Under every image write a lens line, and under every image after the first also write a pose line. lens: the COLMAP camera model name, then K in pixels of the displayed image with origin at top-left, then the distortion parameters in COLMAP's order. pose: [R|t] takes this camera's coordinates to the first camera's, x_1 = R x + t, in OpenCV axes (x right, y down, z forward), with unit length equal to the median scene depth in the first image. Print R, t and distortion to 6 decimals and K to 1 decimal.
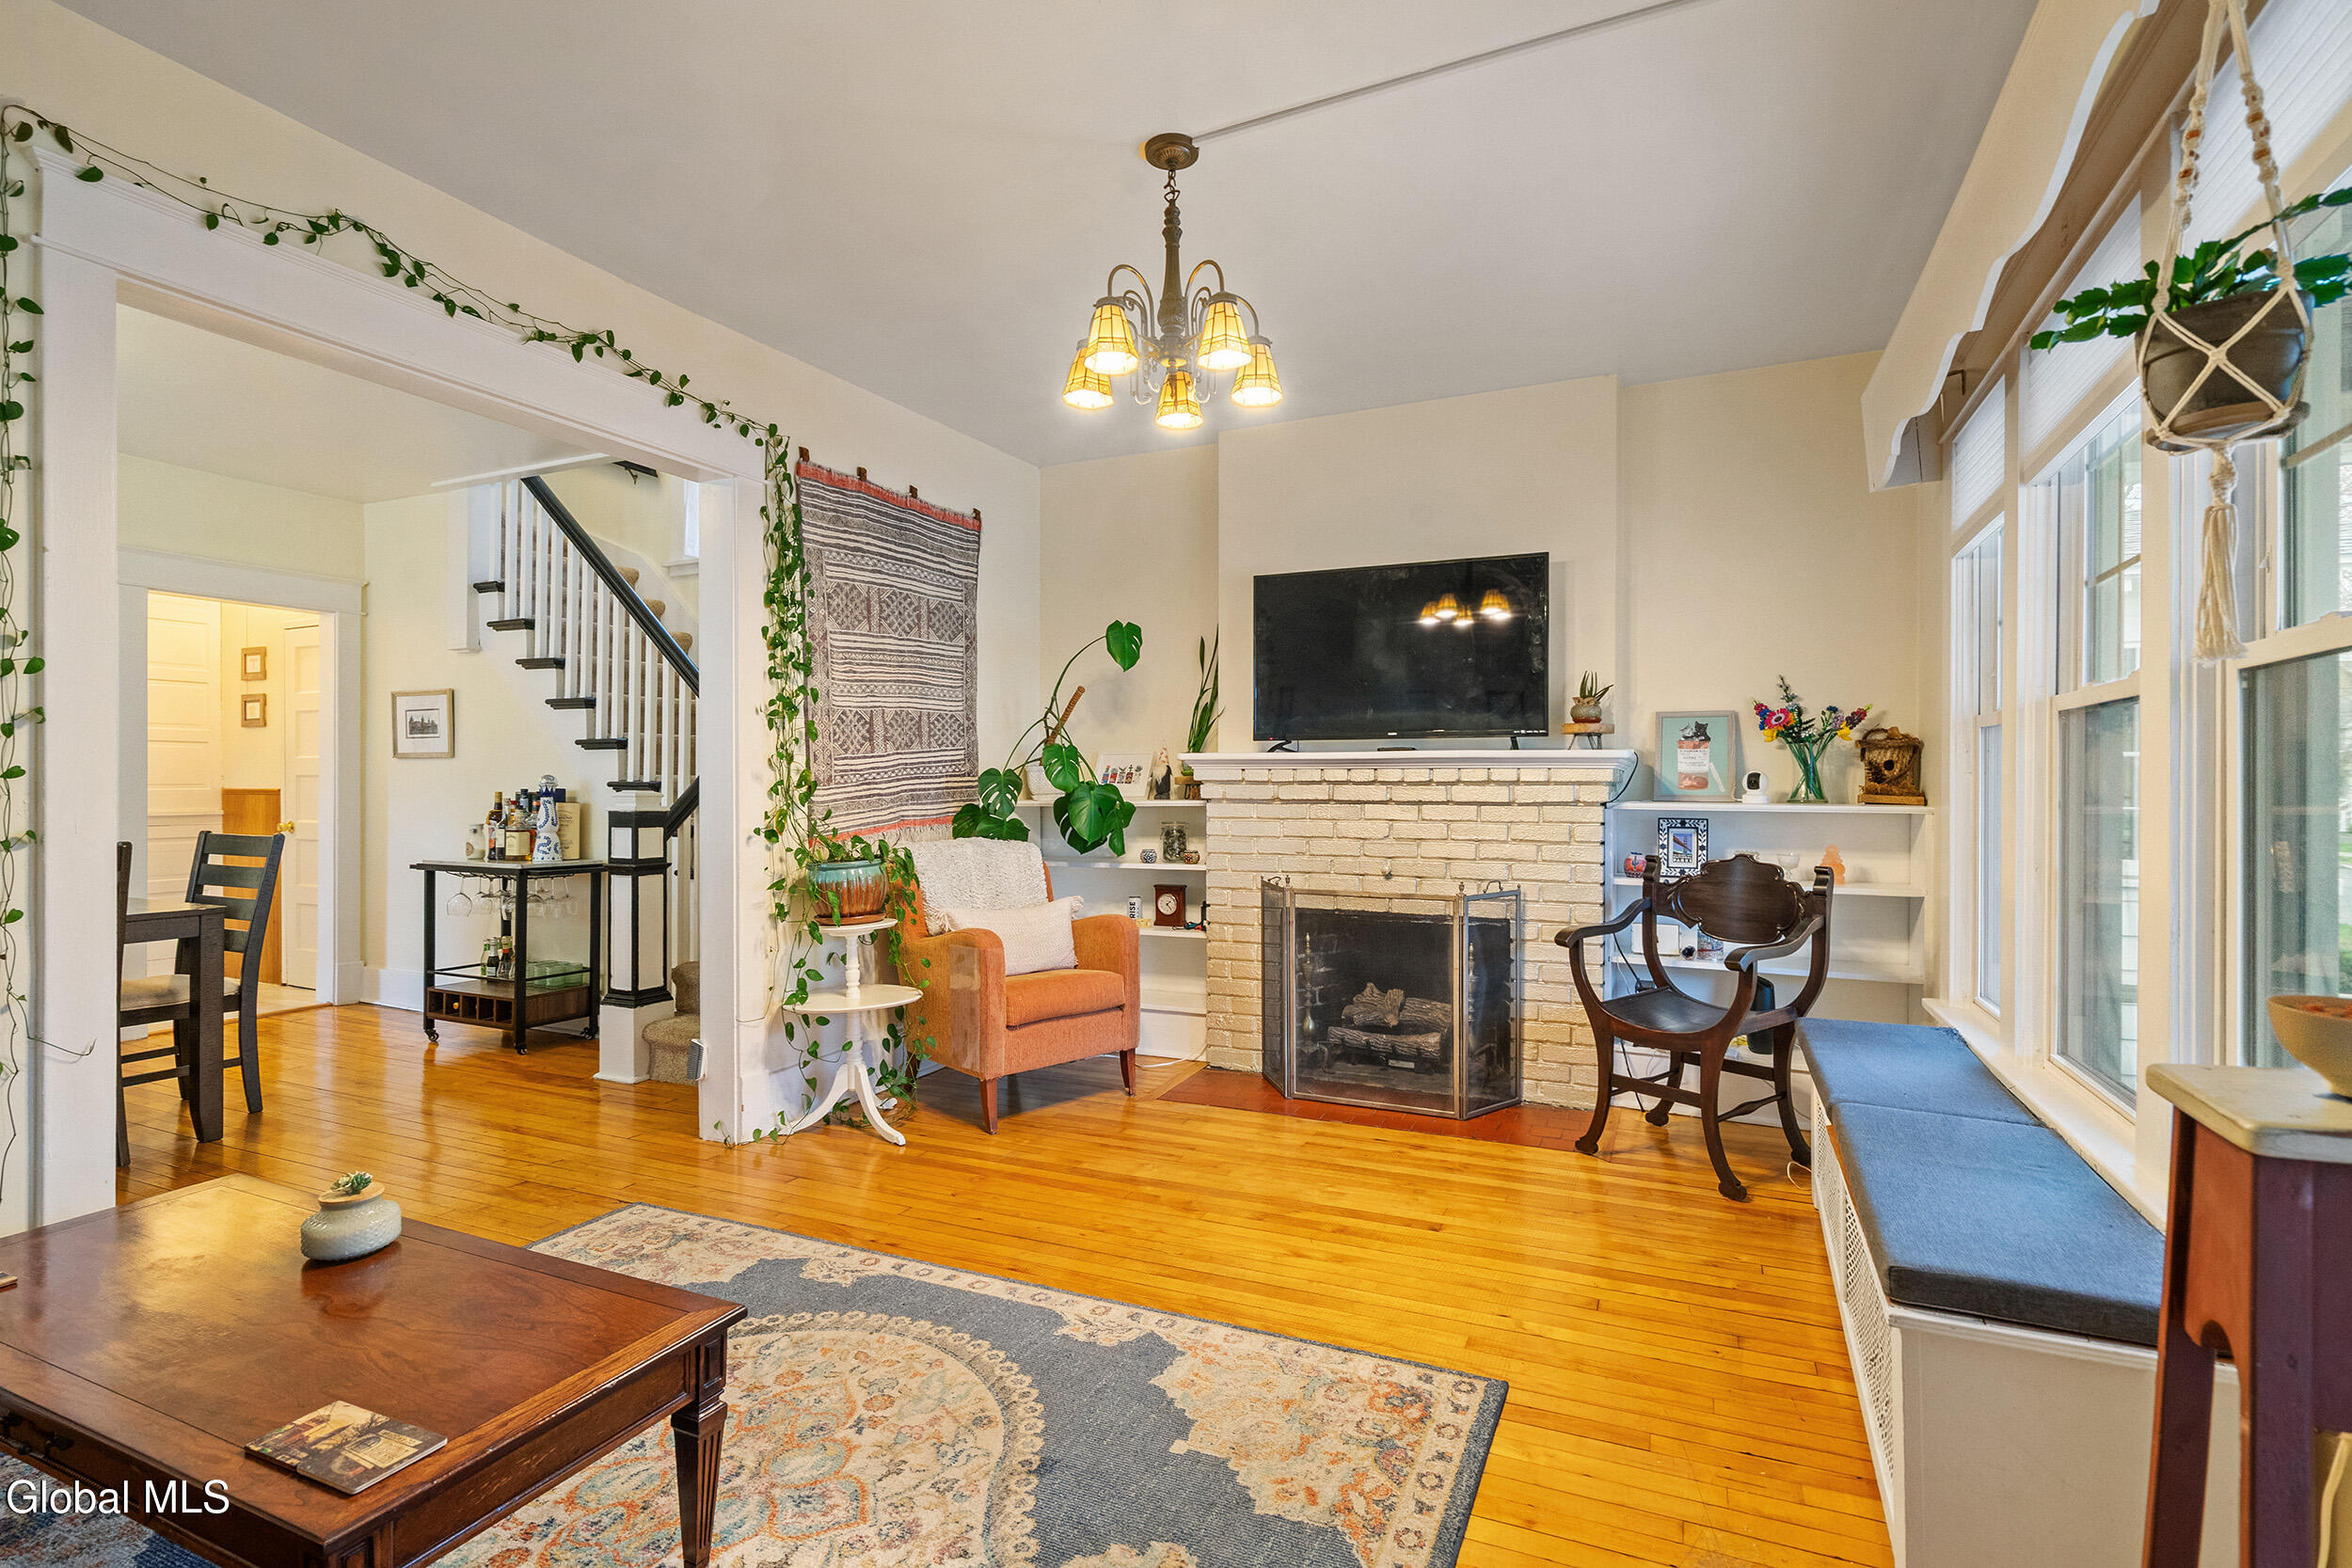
lens RADIAL K [[1137.0, 0, 1185.1], [0, 1137.0, 784.3], [0, 0, 1]] dist [-0.004848, -0.001117]
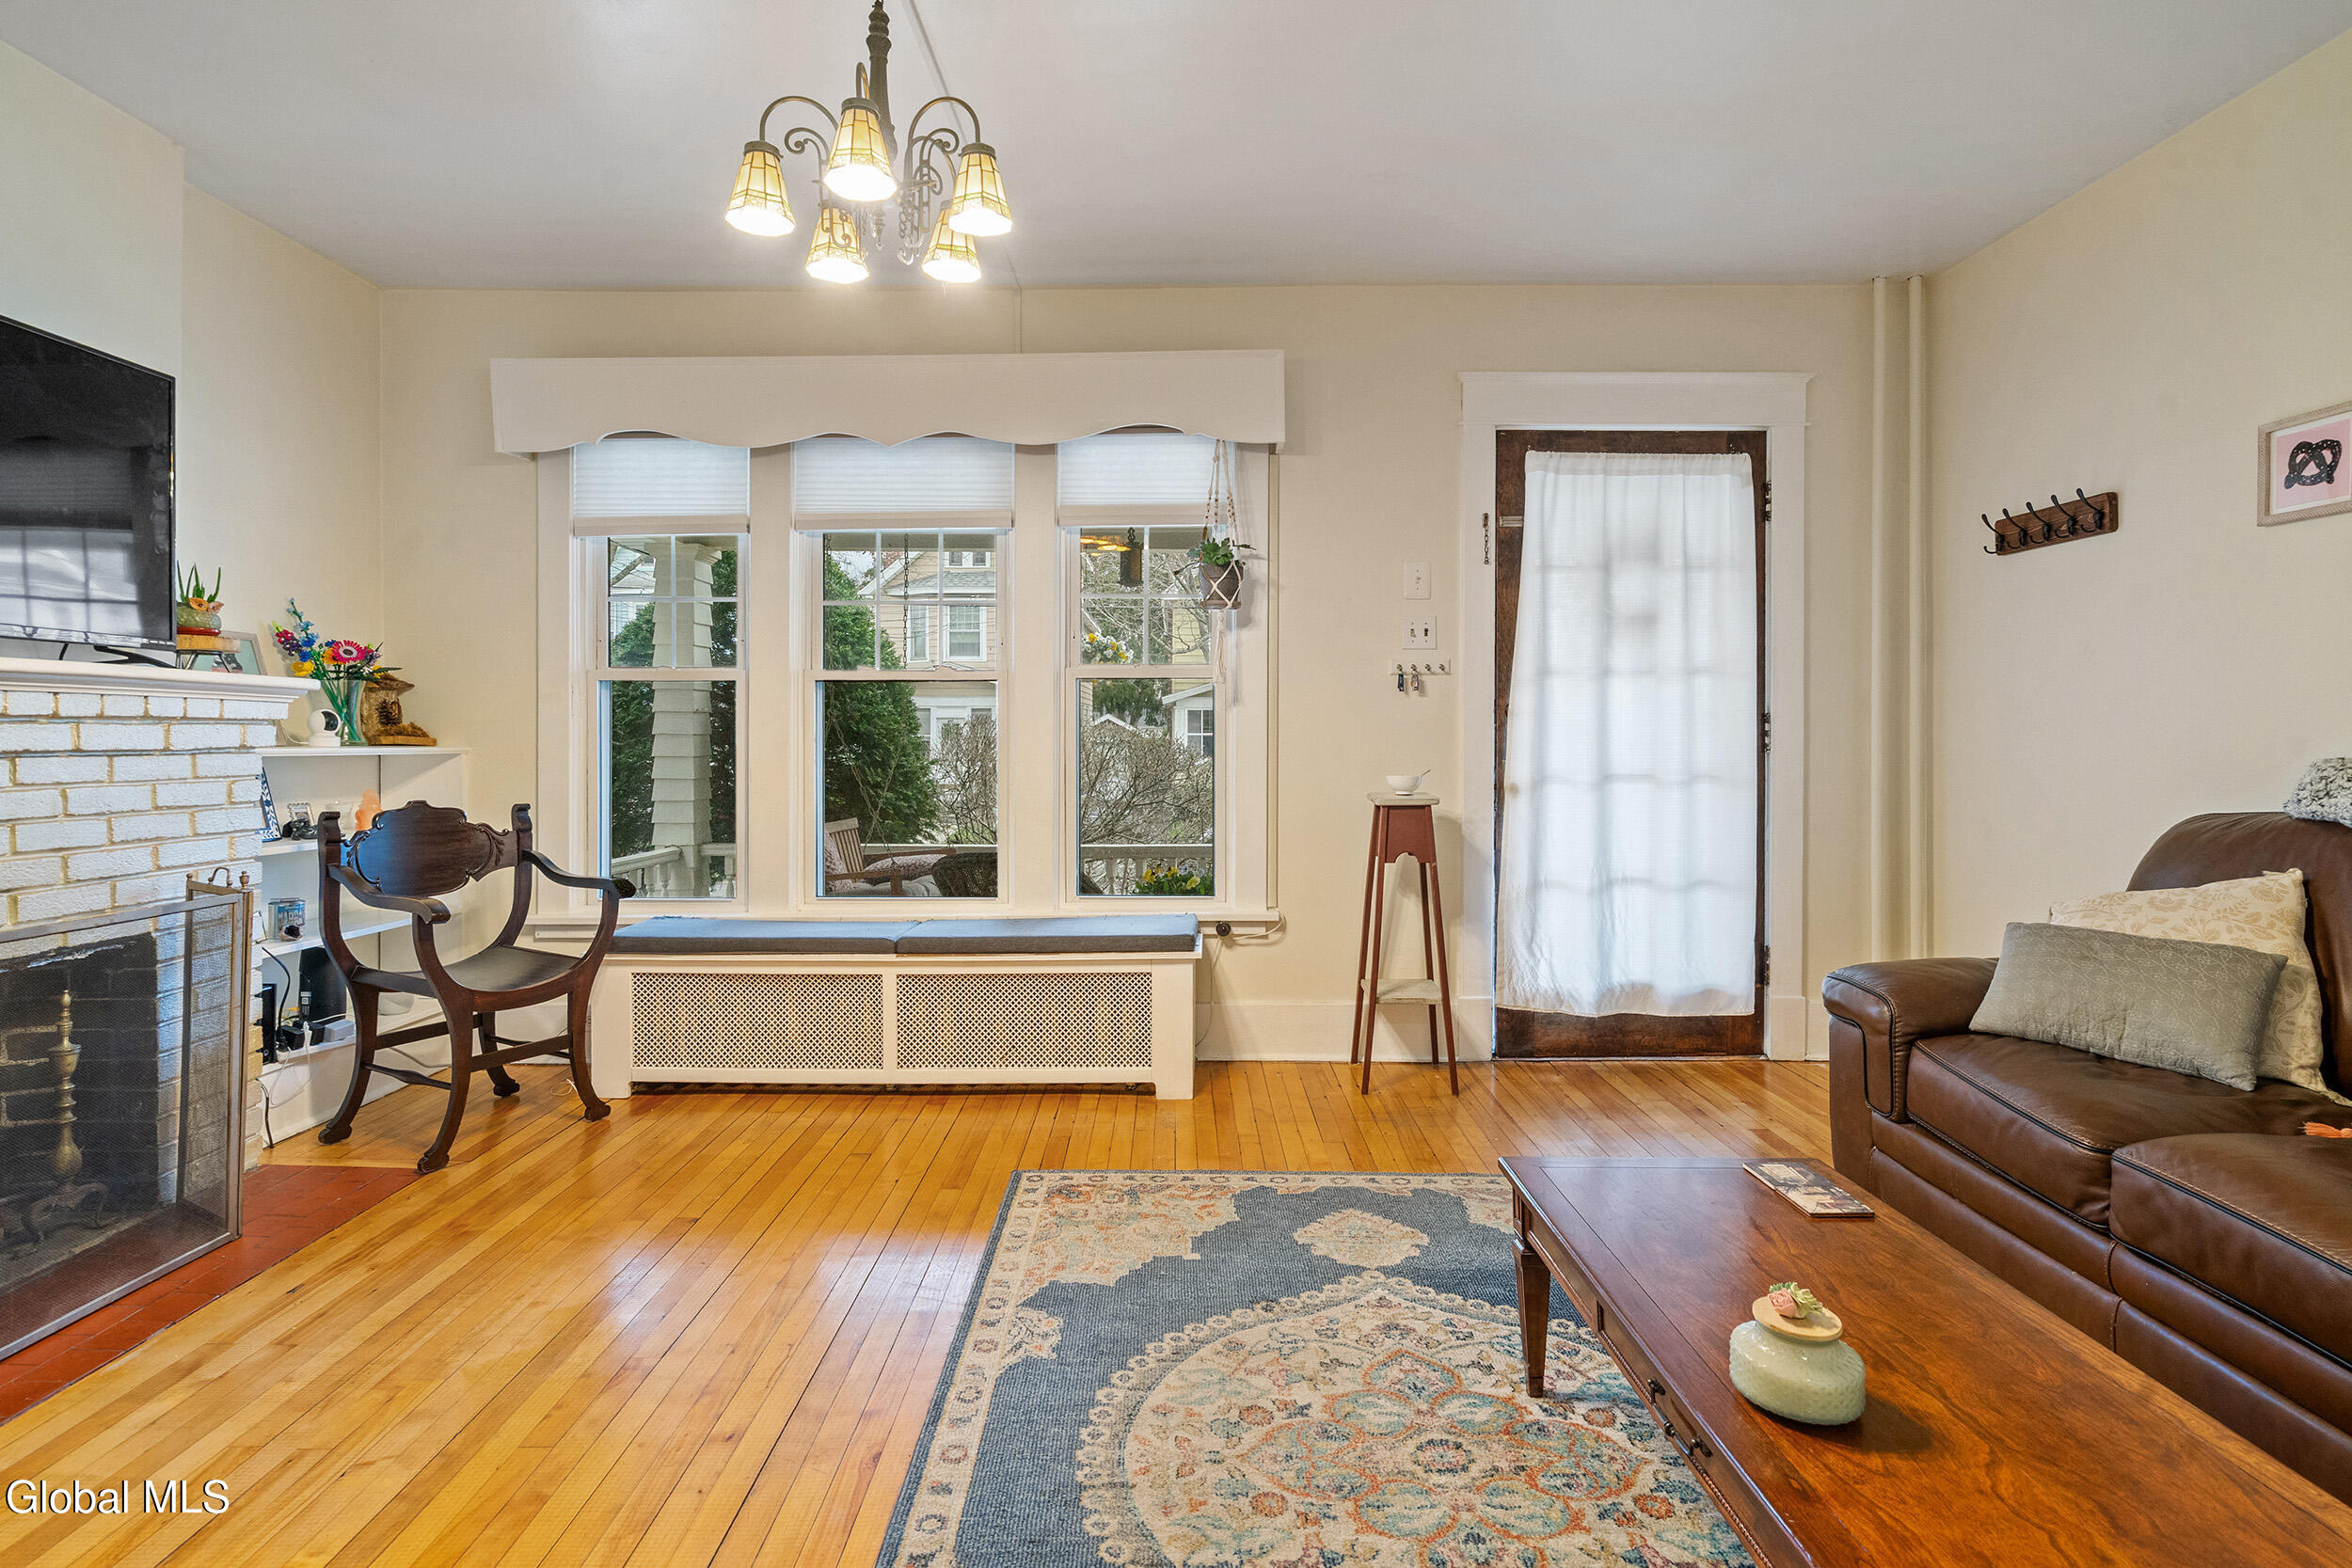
lens RADIAL K [[1137.0, 0, 1197.1], [0, 1137.0, 737.4], [0, 0, 1]] dist [-0.004848, -0.001117]
pose [[-0.431779, -0.002722, 0.901975, -1.033754], [-0.001071, 0.999996, 0.002506, 0.011865], [-0.901979, 0.000116, -0.431780, 1.404823]]
